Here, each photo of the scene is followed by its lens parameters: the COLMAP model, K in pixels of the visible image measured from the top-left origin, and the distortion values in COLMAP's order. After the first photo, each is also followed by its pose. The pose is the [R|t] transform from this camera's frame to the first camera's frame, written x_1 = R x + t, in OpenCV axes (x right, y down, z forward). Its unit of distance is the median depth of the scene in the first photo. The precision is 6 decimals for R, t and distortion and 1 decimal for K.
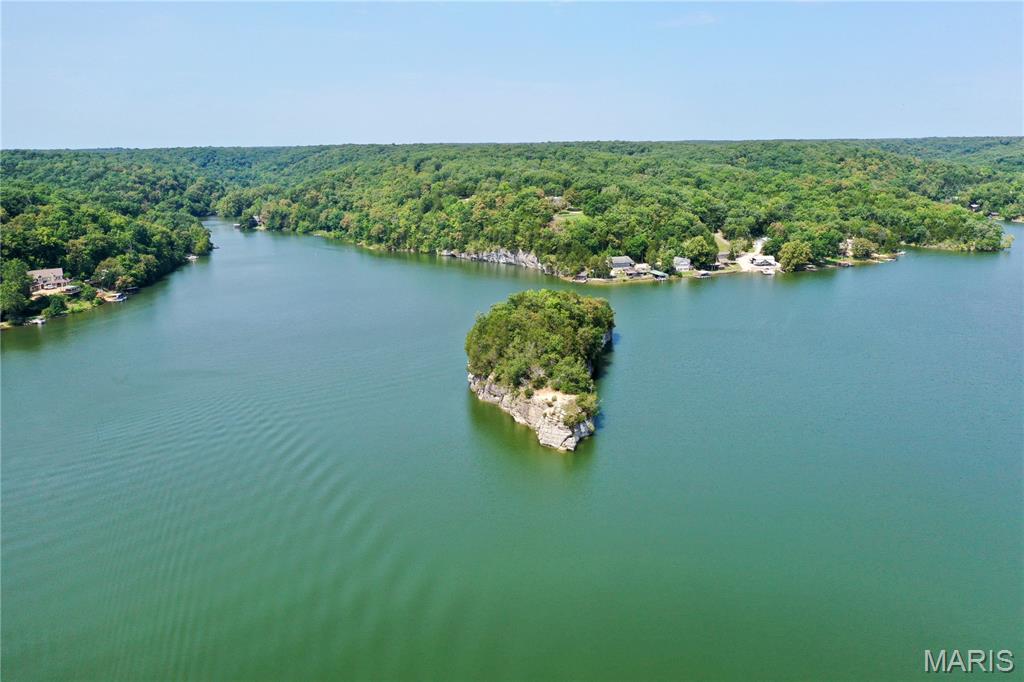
lens RADIAL K [[805.7, 0, 512.8], [0, 805.7, 342.3], [0, 0, 1]] dist [-0.010455, 0.004833]
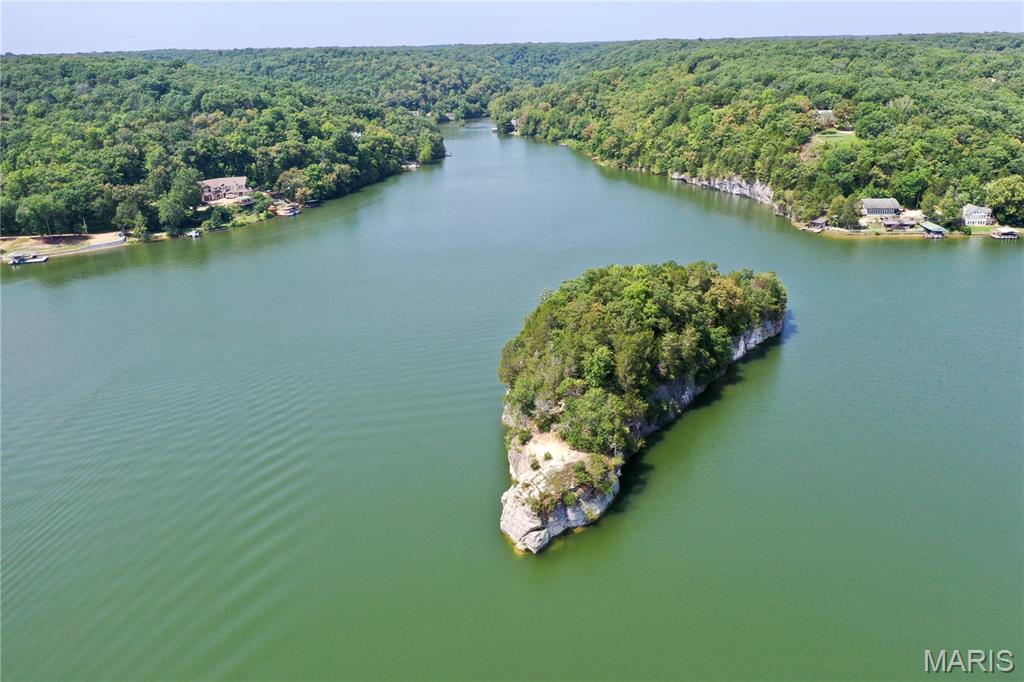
lens RADIAL K [[805.7, 0, 511.0], [0, 805.7, 344.1], [0, 0, 1]] dist [-0.010455, 0.004833]
pose [[0.915879, 0.133155, -0.378728, 0.102759], [-0.085881, 0.986538, 0.139163, -0.042539], [0.392160, -0.094931, 0.914985, 0.160846]]
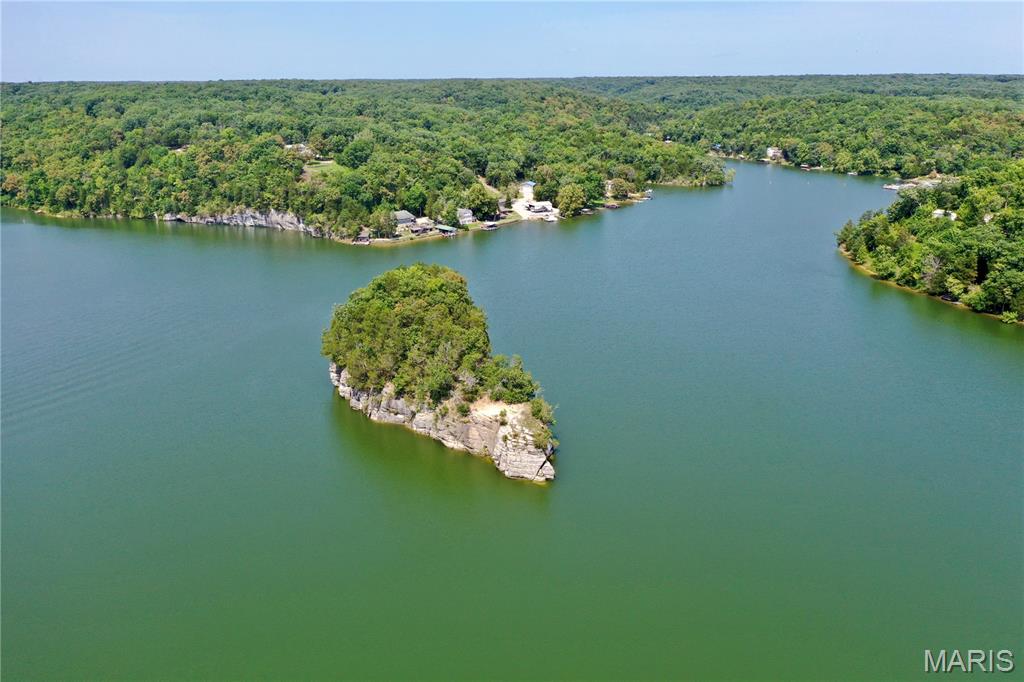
lens RADIAL K [[805.7, 0, 510.5], [0, 805.7, 340.7], [0, 0, 1]] dist [-0.010455, 0.004833]
pose [[0.918590, -0.117097, 0.377465, -0.091423], [0.090990, 0.992102, 0.086338, -0.026710], [-0.384594, -0.044963, 0.921990, 0.110903]]
